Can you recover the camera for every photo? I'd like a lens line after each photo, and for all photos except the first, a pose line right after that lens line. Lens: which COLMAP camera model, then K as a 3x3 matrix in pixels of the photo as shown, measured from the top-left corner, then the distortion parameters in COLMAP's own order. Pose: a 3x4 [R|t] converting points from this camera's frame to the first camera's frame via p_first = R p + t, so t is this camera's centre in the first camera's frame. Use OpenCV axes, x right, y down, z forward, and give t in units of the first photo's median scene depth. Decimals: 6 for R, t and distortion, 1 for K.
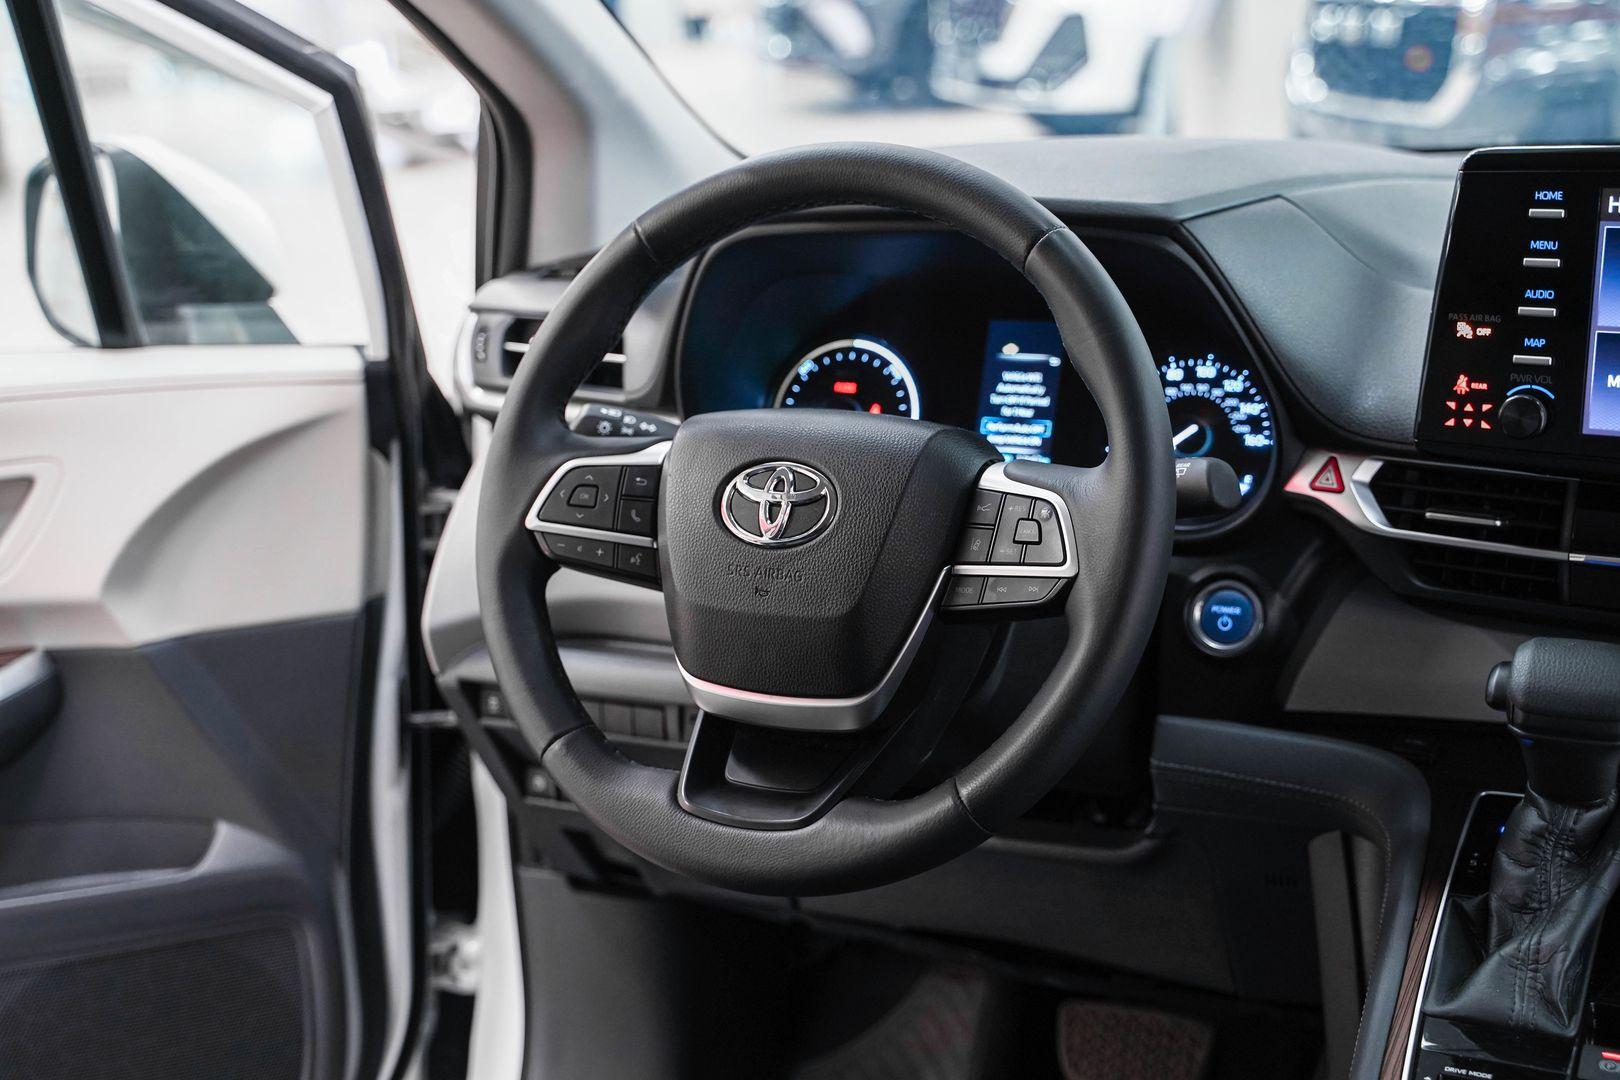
lens RADIAL K [[2193.3, 0, 783.4], [0, 2193.3, 525.6], [0, 0, 1]] dist [0.087014, 0.000000]
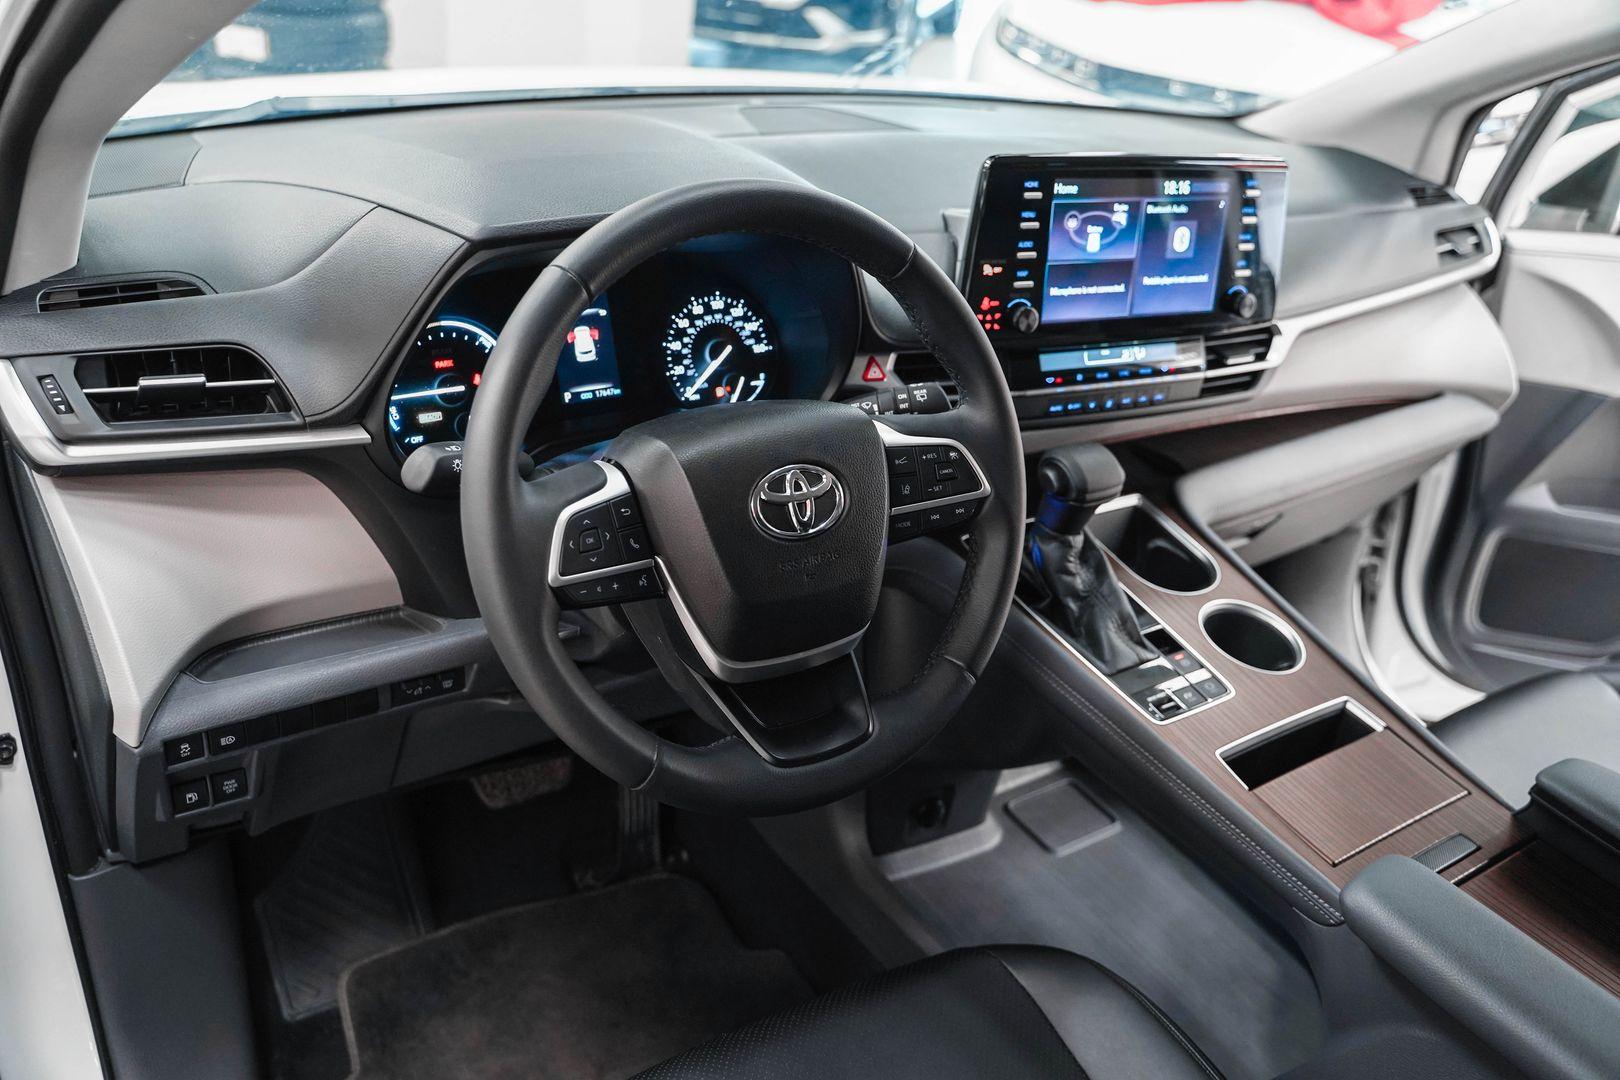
lens RADIAL K [[1316.9, 0, 820.3], [0, 1316.9, 550.1], [0, 0, 1]] dist [-0.123741, 0.090957]
pose [[0.482707, -0.323352, 0.813903, -0.506869], [0.109164, 0.944311, 0.310419, -0.177306], [-0.868952, -0.060992, 0.491124, 0.550664]]
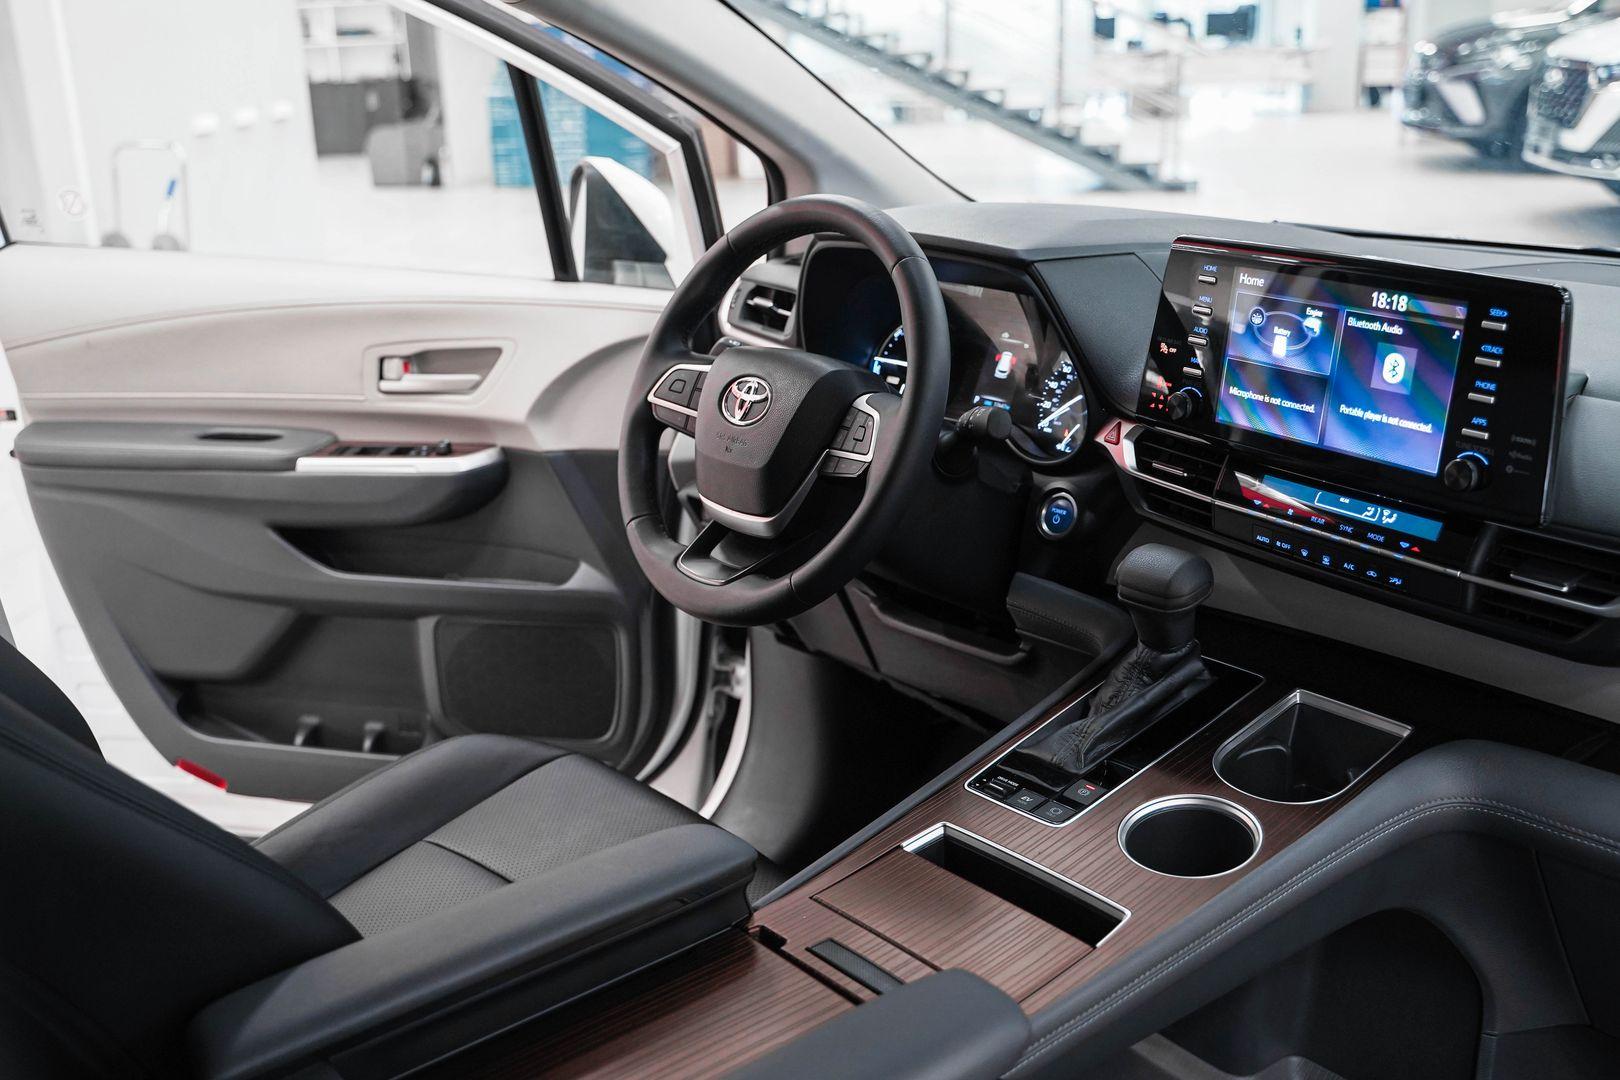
lens RADIAL K [[1655.1, 0, 771.1], [0, 1655.1, 517.5], [0, 0, 1]] dist [-0.032866, 0.000000]
pose [[0.916636, 0.153638, -0.369017, 0.439994], [-0.138776, 0.988078, 0.066661, -0.007578], [0.374859, -0.009893, 0.927029, -0.172886]]
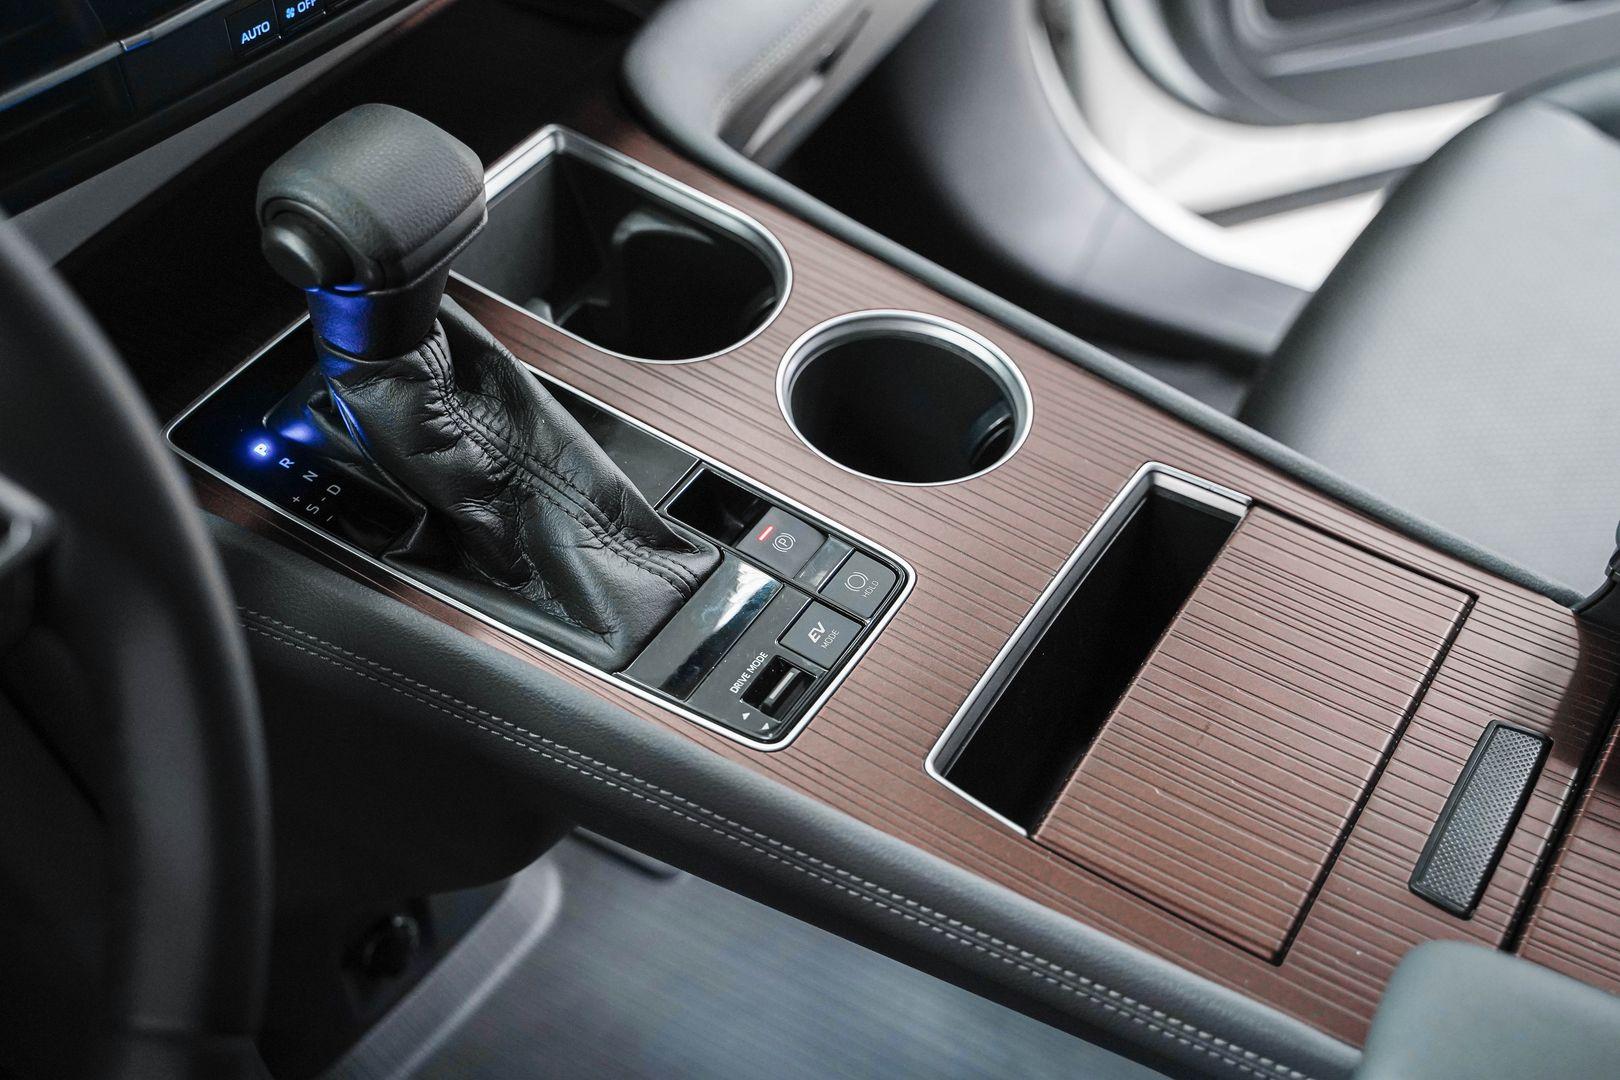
lens RADIAL K [[2047.6, 0, 811.4], [0, 2047.6, 550.5], [0, 0, 1]] dist [0.076124, 0.000000]
pose [[0.087997, -0.634887, 0.767578, -0.154562], [0.321035, 0.747527, 0.581498, -0.140461], [-0.942970, 0.195249, 0.269601, 0.598794]]
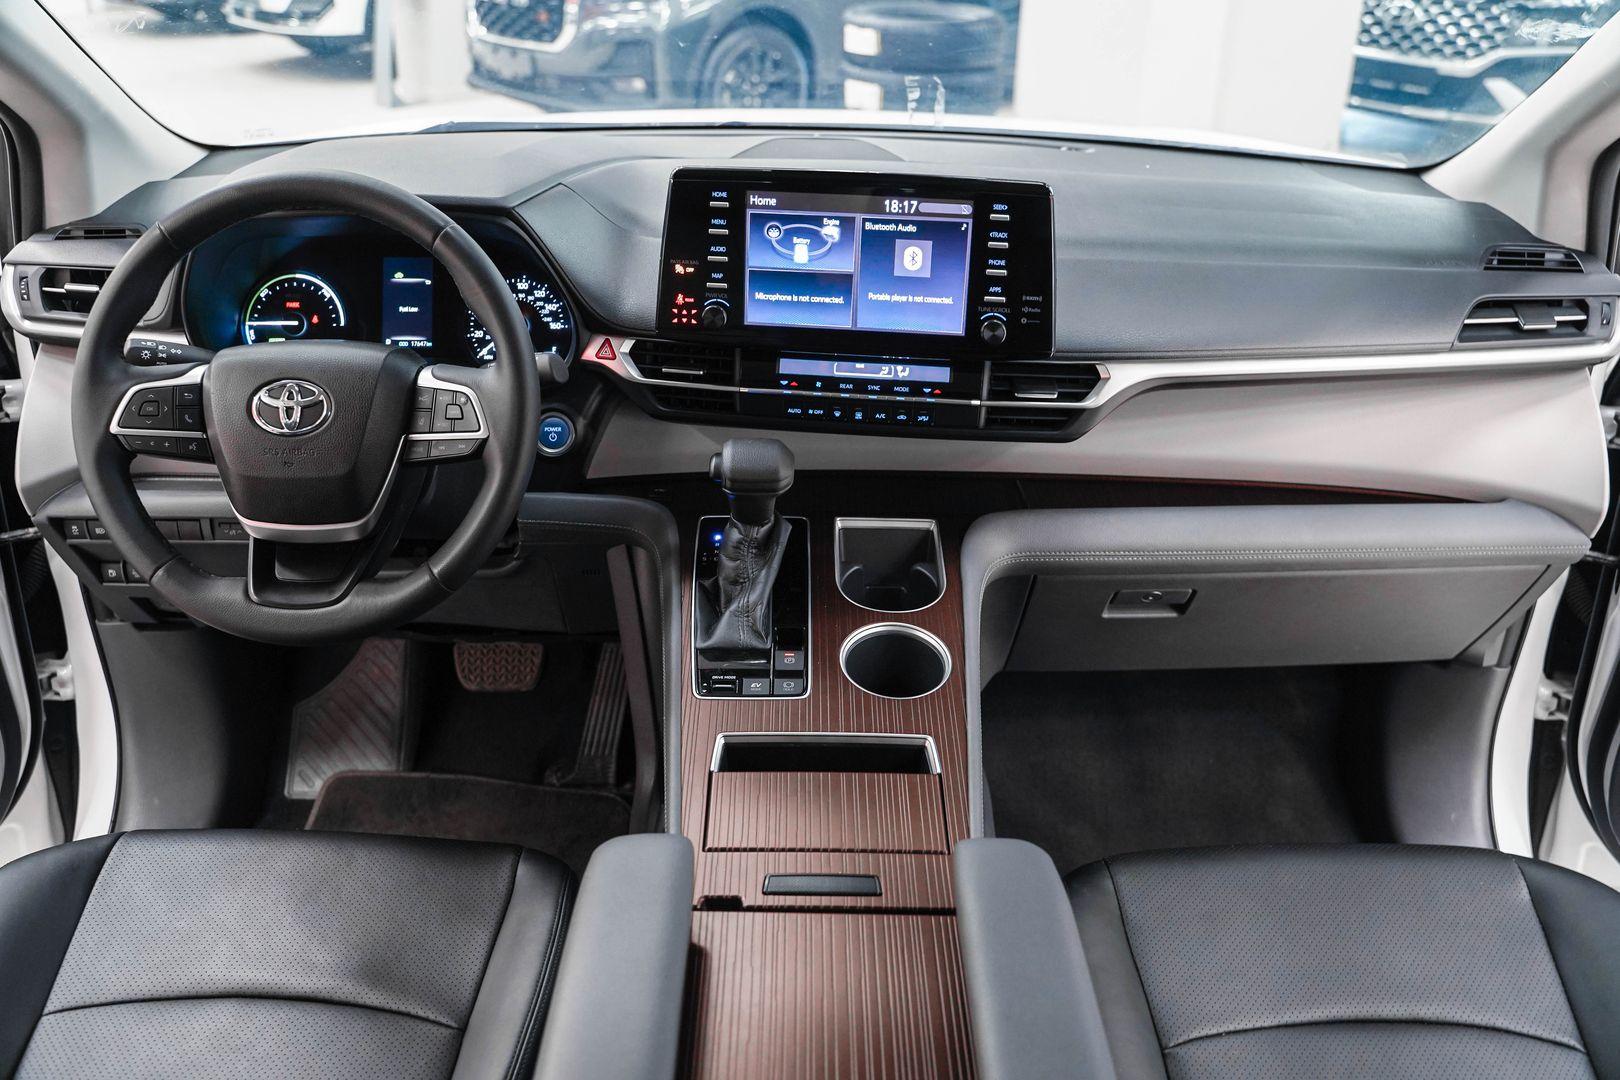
lens RADIAL K [[1316.9, 0, 813.9], [0, 1316.9, 540.2], [0, 0, 1]] dist [-0.123741, 0.090957]
pose [[0.886082, -0.145166, 0.440211, -0.080290], [0.056696, 0.976506, 0.207896, -0.076880], [-0.460048, -0.159255, 0.873495, -0.004847]]
